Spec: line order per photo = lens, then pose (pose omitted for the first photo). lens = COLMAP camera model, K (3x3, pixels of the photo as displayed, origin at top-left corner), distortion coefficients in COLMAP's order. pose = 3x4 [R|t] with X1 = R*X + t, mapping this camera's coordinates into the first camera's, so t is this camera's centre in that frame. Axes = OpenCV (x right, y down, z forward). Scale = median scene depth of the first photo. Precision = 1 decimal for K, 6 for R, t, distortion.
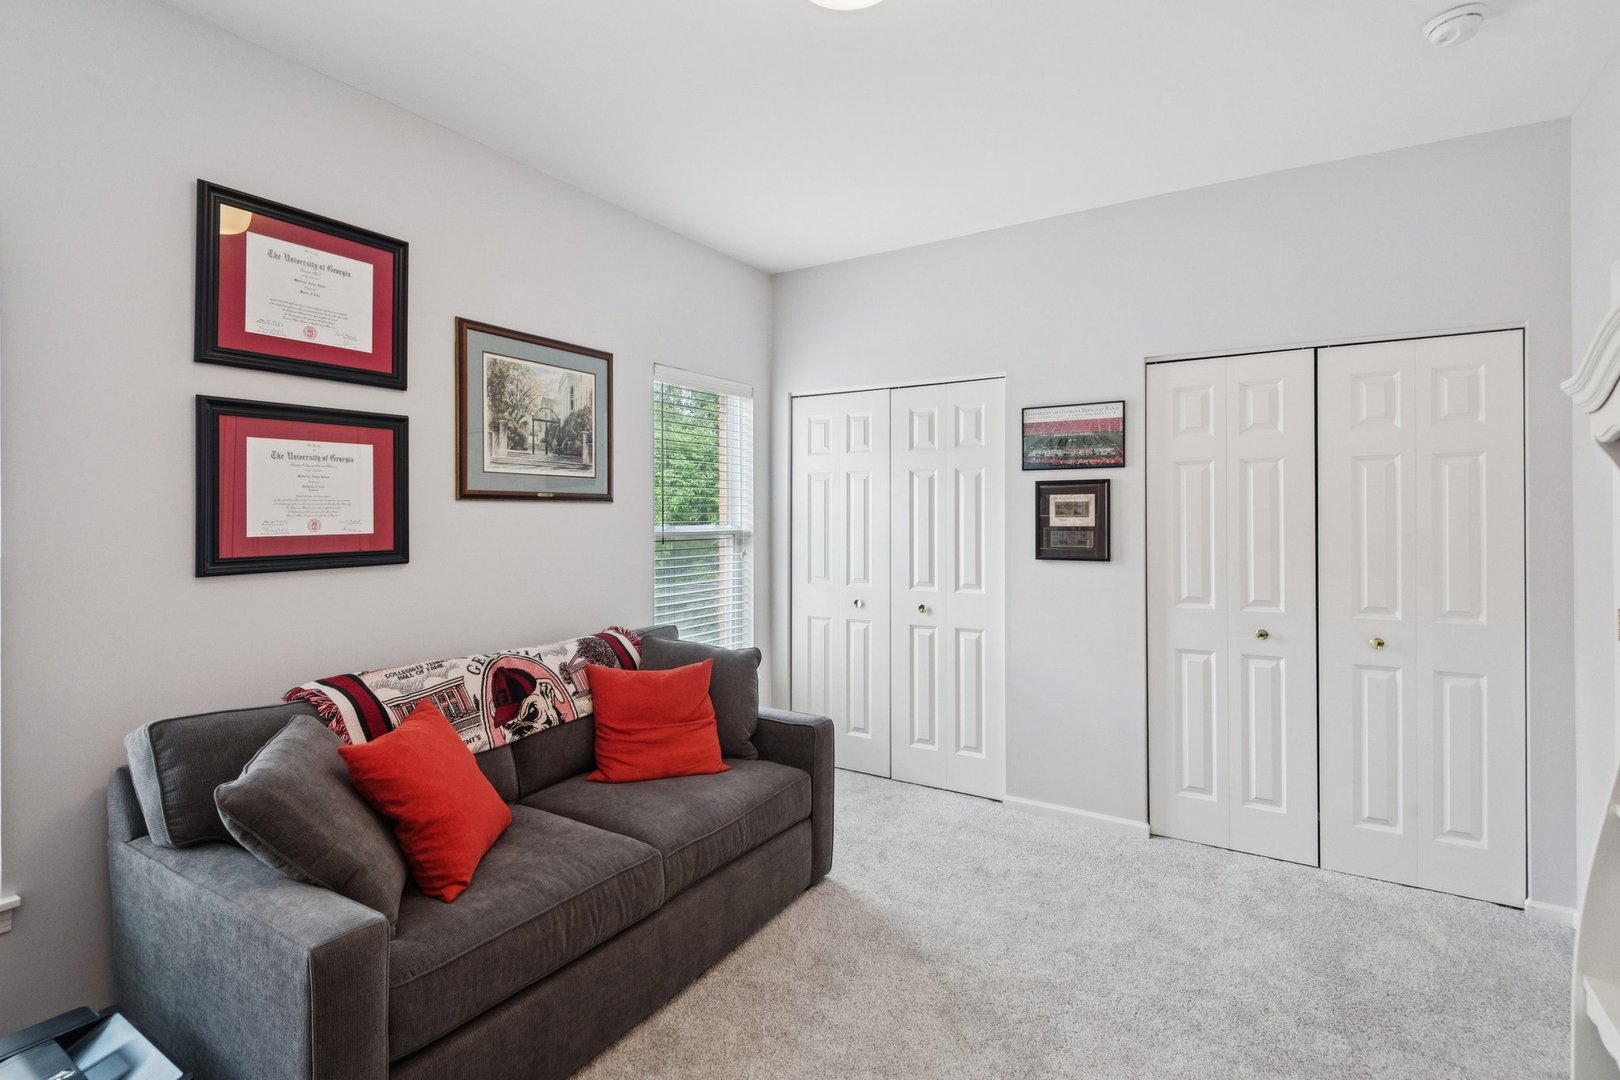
lens RADIAL K [[759.7, 0, 803.1], [0, 759.7, 508.3], [0, 0, 1]] dist [0.037632, -0.020427]
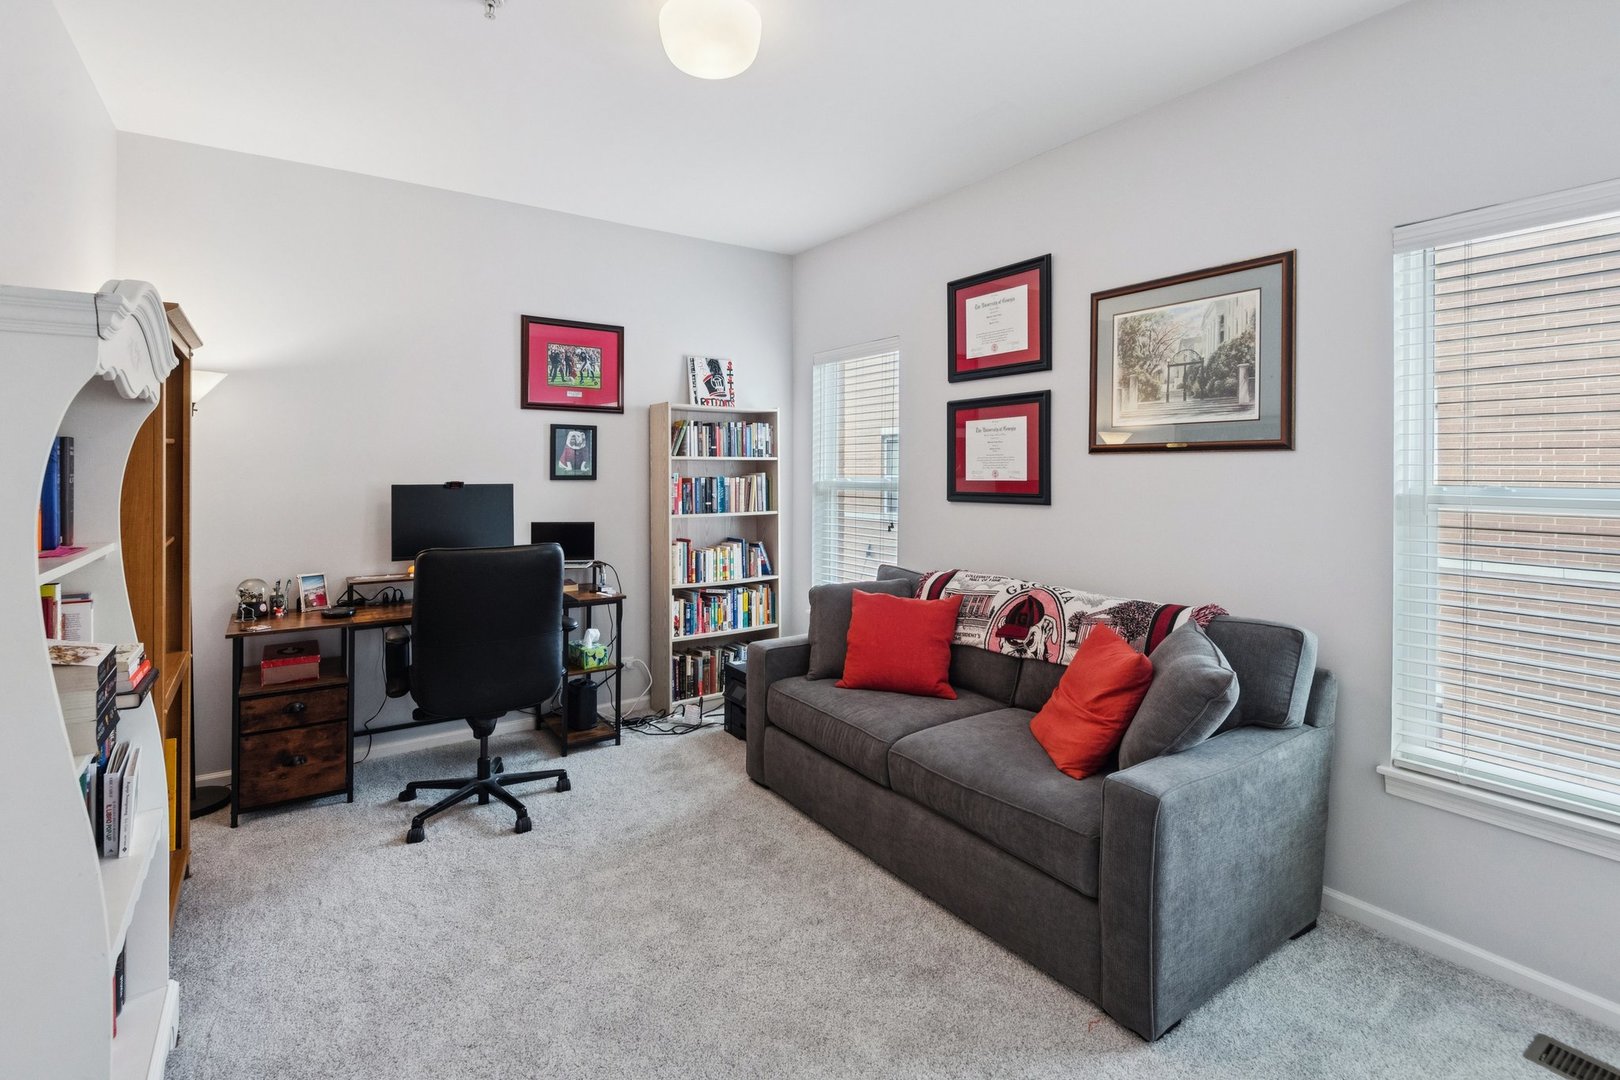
lens RADIAL K [[762.0, 0, 808.0], [0, 762.0, 463.0], [0, 0, 1]] dist [0.036380, -0.022694]
pose [[-0.382955, -0.008060, -0.923732, 0.738583], [0.005858, 0.999921, -0.011153, 0.012398], [0.923748, -0.009682, -0.382878, 1.009812]]
